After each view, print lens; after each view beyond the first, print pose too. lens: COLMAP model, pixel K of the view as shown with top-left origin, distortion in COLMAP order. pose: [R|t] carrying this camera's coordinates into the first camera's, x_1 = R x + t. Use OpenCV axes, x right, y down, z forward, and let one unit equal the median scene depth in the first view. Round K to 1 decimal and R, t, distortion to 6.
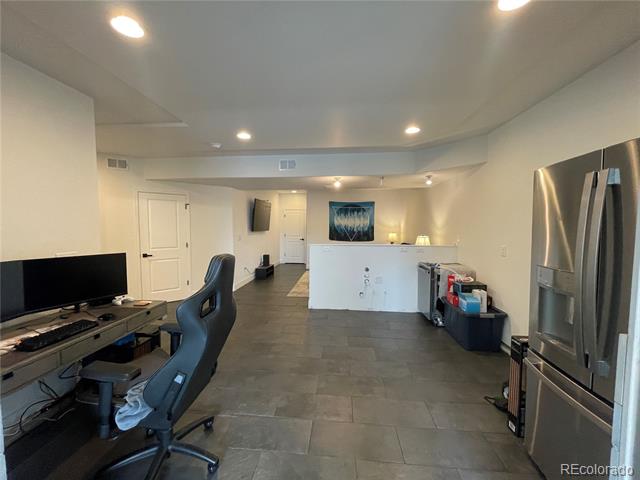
lens RADIAL K [[258.2, 0, 318.3], [0, 258.2, 239.5], [0, 0, 1]] dist [0.000426, -0.000099]
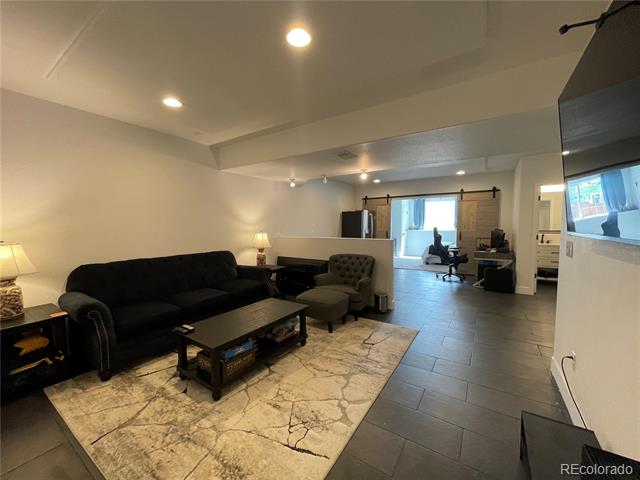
lens RADIAL K [[258.2, 0, 319.9], [0, 258.2, 241.3], [0, 0, 1]] dist [0.000426, -0.000099]
pose [[-0.879291, -0.012972, 0.476109, -0.127066], [0.044212, 0.993090, 0.108711, -0.043067], [-0.474229, 0.116638, -0.872641, 1.023439]]
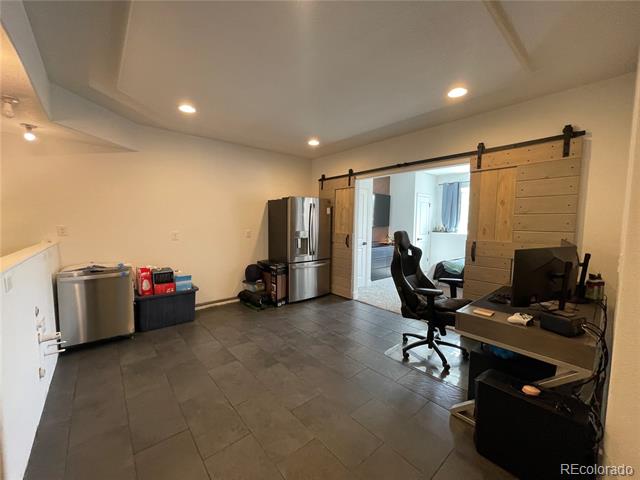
lens RADIAL K [[258.2, 0, 317.1], [0, 258.2, 239.8], [0, 0, 1]] dist [0.000426, -0.000099]
pose [[-0.705527, -0.047435, 0.707093, -0.226664], [0.036992, 0.993932, 0.103588, -0.013534], [-0.707716, 0.099241, -0.699492, 0.495440]]
